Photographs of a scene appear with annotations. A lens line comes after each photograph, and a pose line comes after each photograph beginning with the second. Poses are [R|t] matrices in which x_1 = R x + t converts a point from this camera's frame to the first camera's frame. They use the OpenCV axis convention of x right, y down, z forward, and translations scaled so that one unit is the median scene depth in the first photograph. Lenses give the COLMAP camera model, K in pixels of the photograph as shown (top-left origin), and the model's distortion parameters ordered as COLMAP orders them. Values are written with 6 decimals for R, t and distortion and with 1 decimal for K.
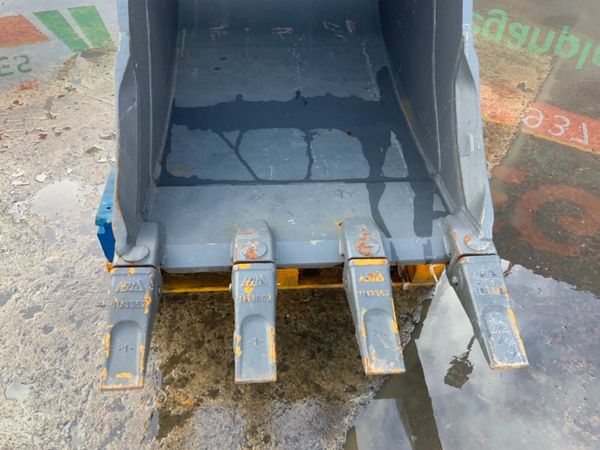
lens RADIAL K [[505.4, 0, 303.1], [0, 505.4, 222.9], [0, 0, 1]] dist [0.040433, -0.090647]
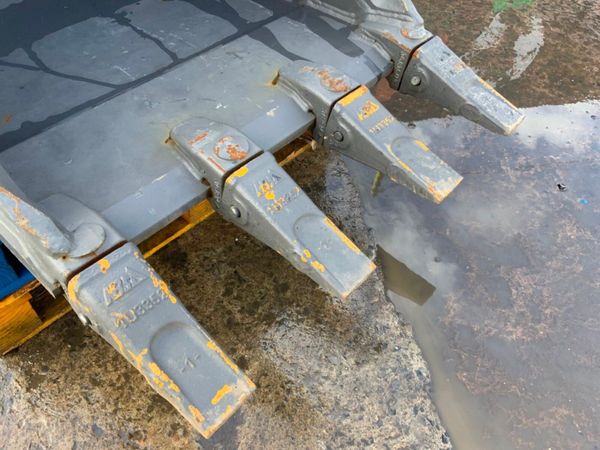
lens RADIAL K [[505.4, 0, 300.9], [0, 505.4, 229.5], [0, 0, 1]] dist [0.040433, -0.090647]
pose [[0.714489, -0.522626, 0.465154, -0.413814], [0.445831, 0.852473, 0.272992, 0.000918], [-0.539204, 0.012330, 0.842085, 0.370752]]
